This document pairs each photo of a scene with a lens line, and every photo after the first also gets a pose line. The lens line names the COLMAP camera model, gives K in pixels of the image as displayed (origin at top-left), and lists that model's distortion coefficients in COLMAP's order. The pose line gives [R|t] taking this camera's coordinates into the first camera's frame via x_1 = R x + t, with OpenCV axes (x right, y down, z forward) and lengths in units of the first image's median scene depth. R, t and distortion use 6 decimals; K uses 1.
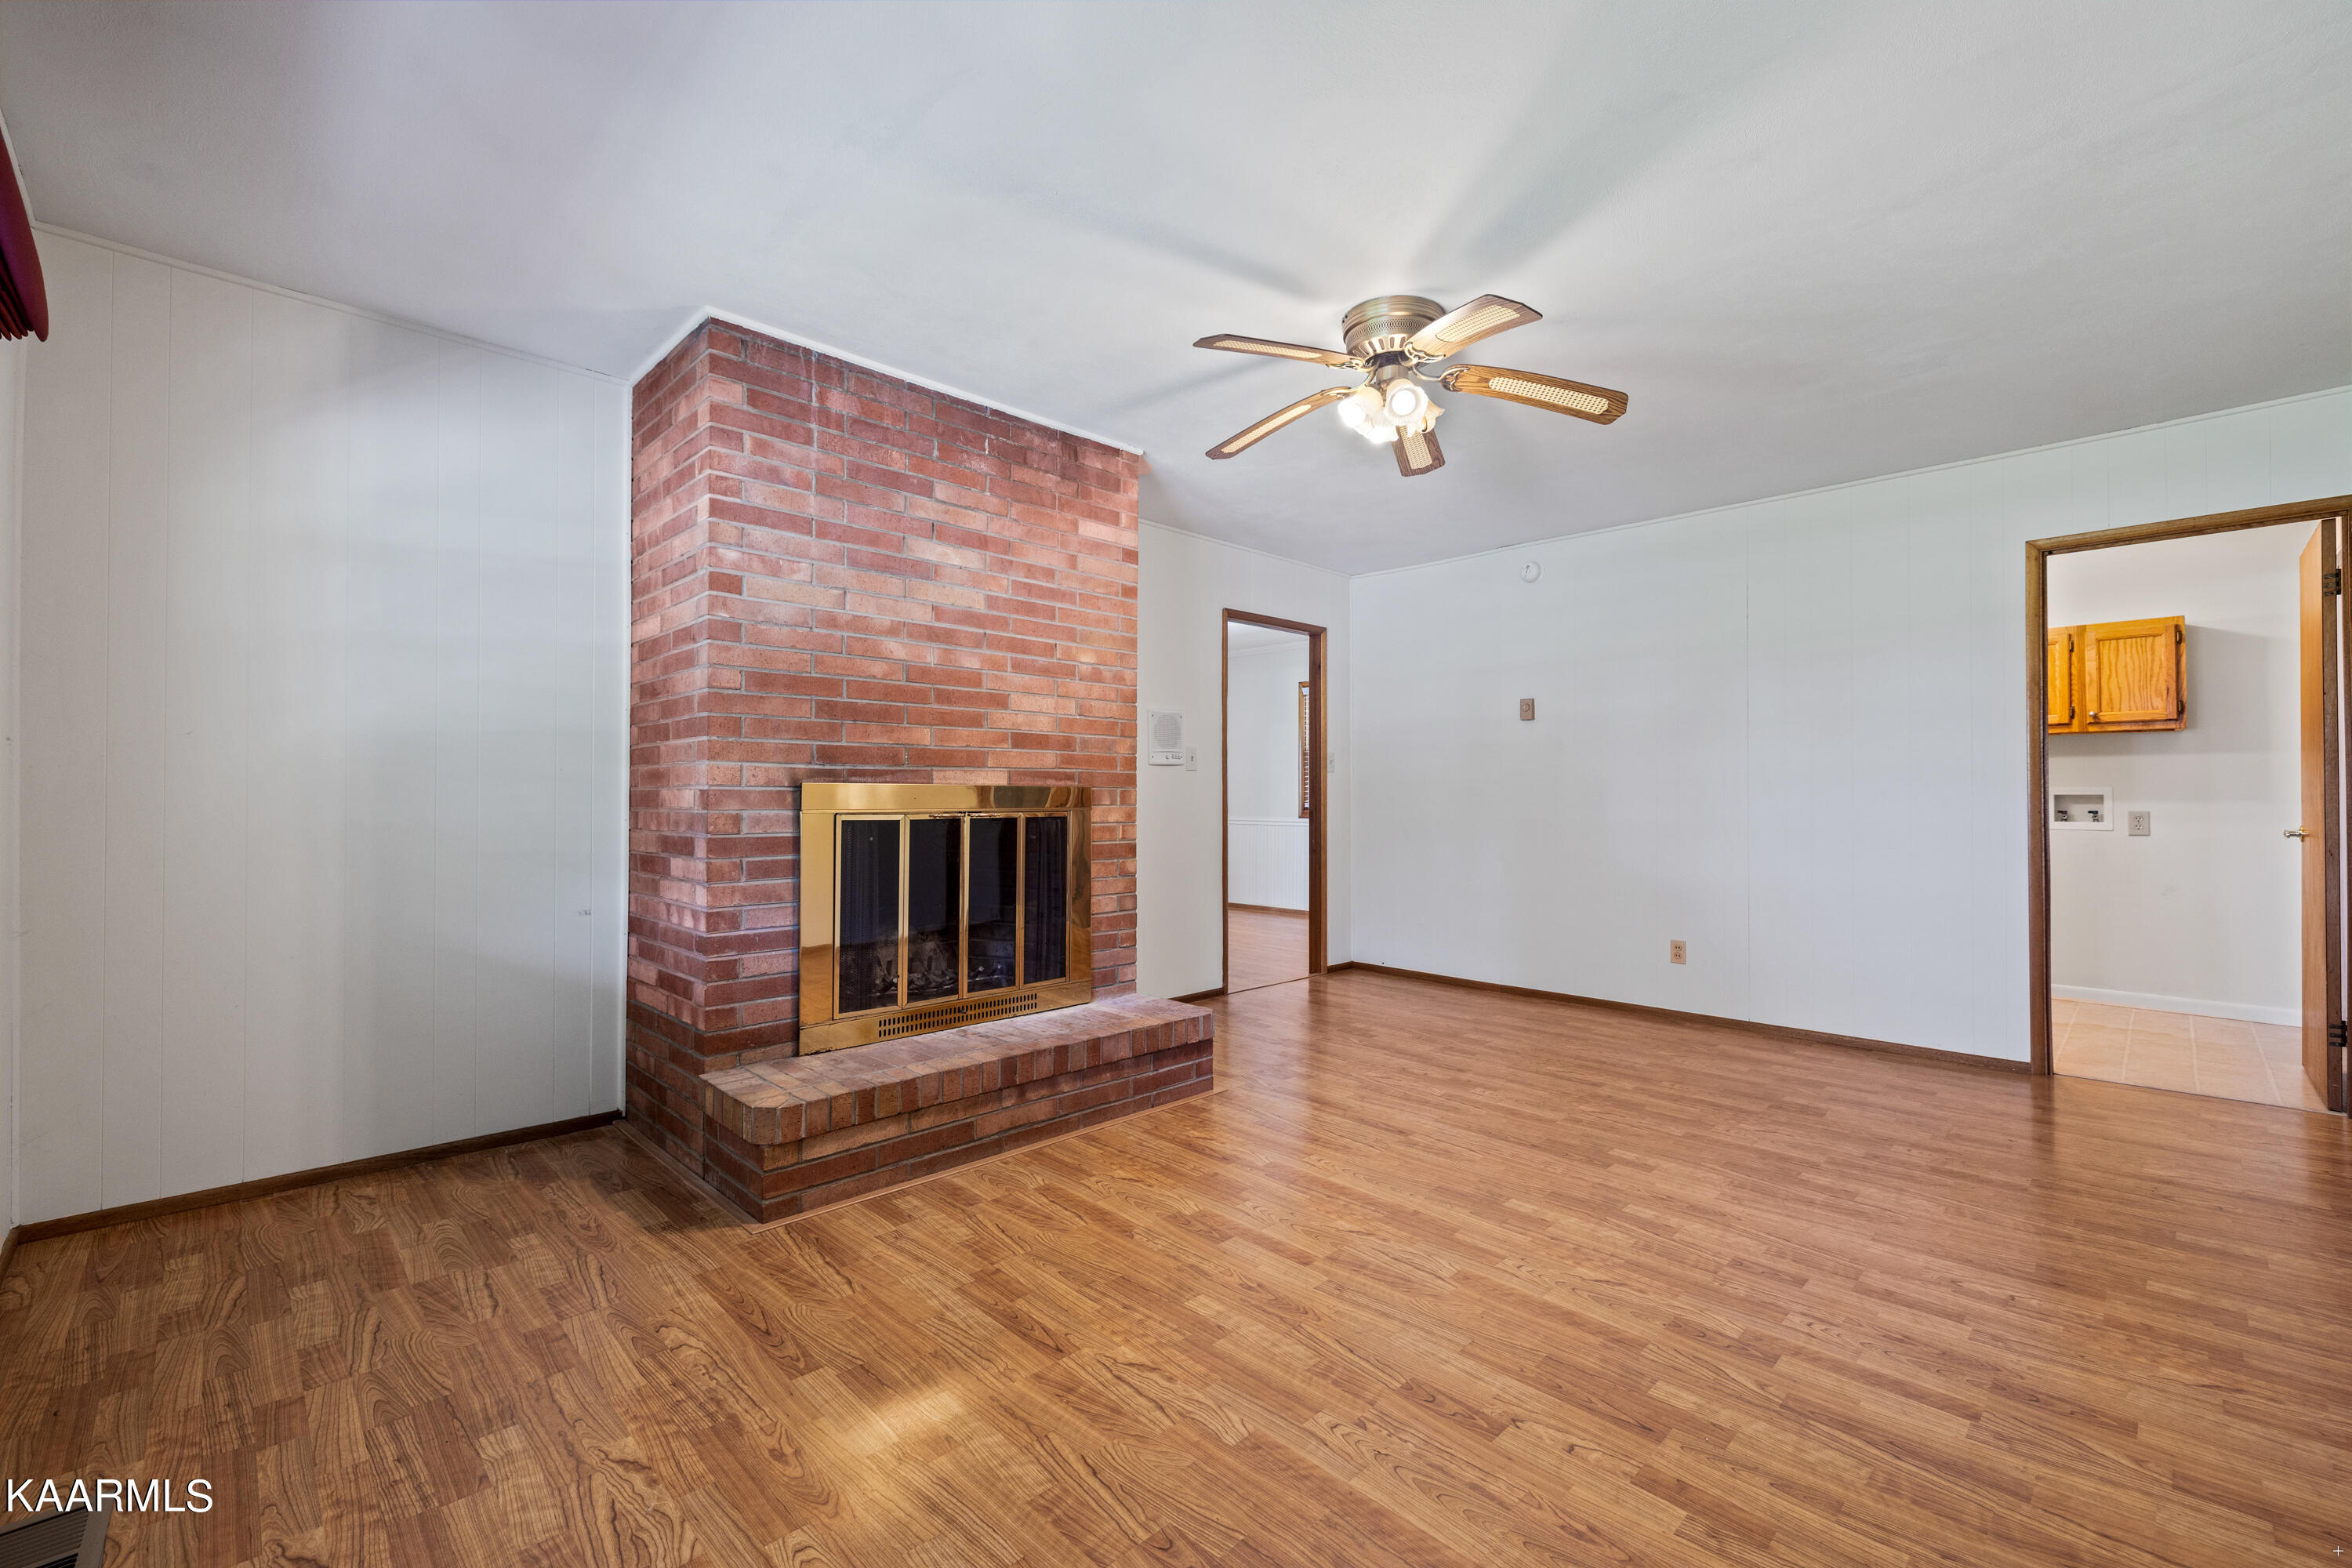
lens RADIAL K [[982.2, 0, 1176.0], [0, 982.2, 784.0], [0, 0, 1]] dist [0.003449, 0.000362]
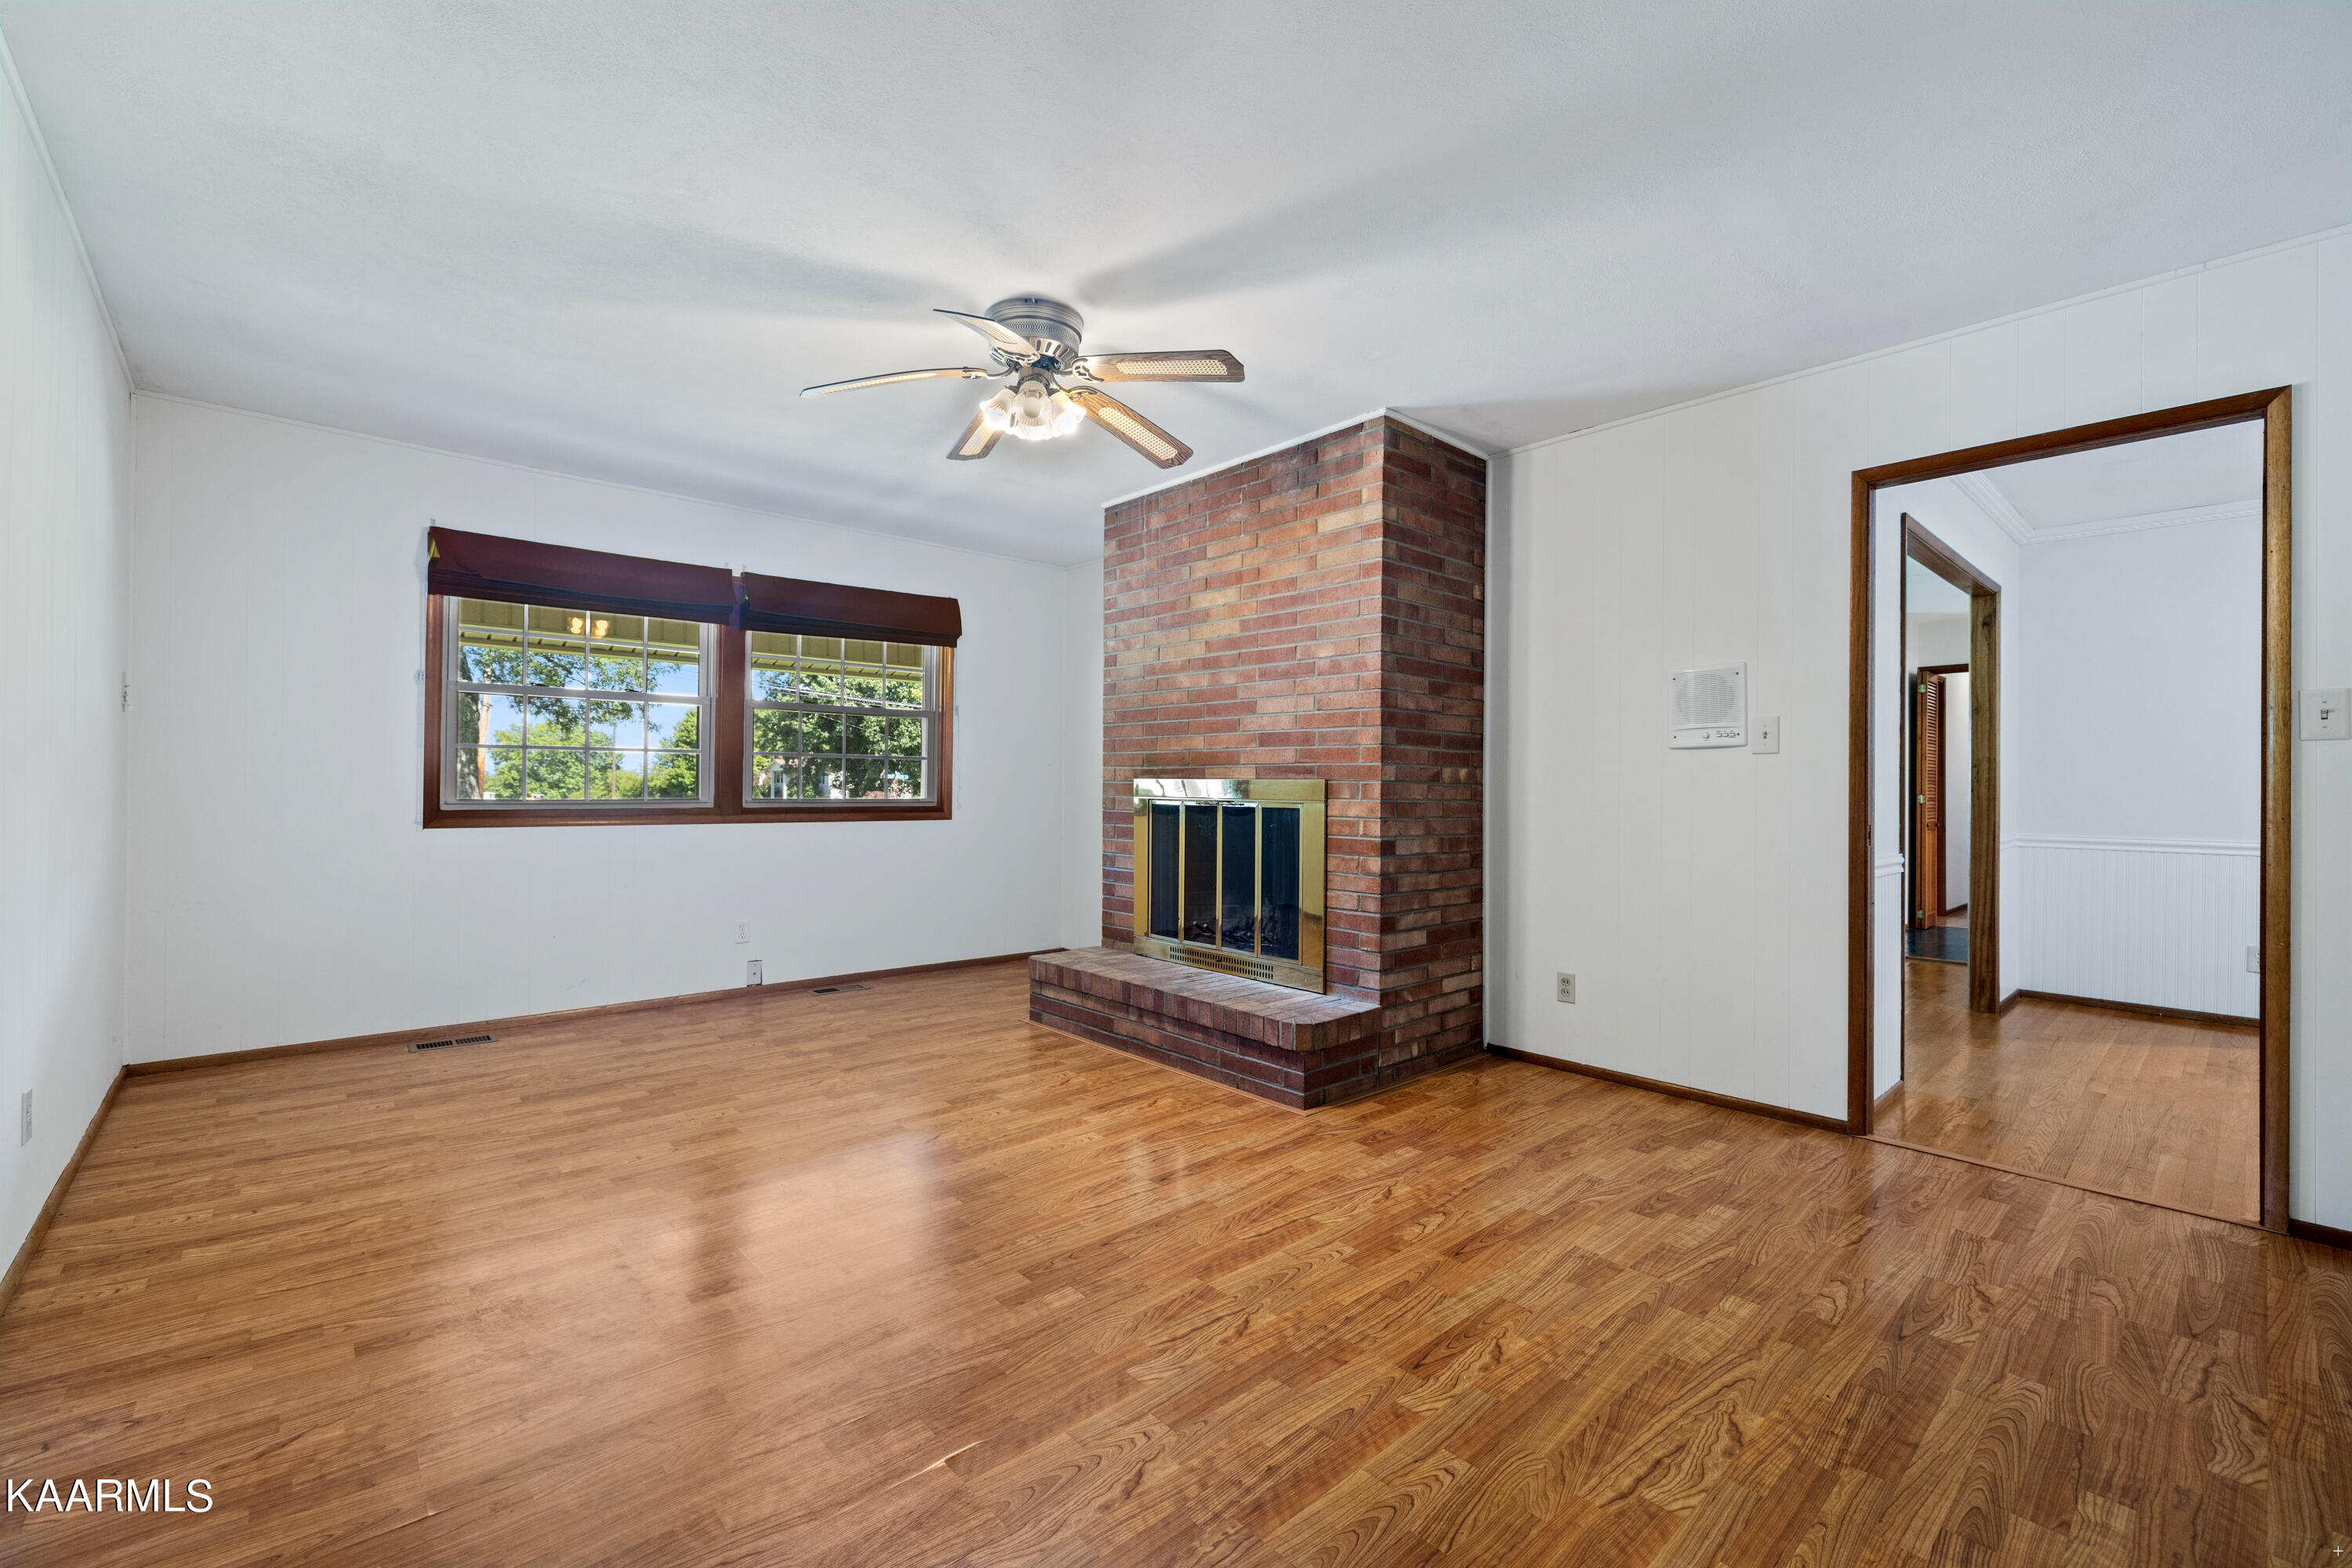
lens RADIAL K [[982.2, 0, 1176.0], [0, 982.2, 784.0], [0, 0, 1]] dist [0.003449, 0.000362]
pose [[-0.040204, -0.004356, -0.999182, 1.050527], [0.001195, 0.999990, -0.004407, 0.012729], [0.999191, -0.001371, -0.040198, 1.010548]]
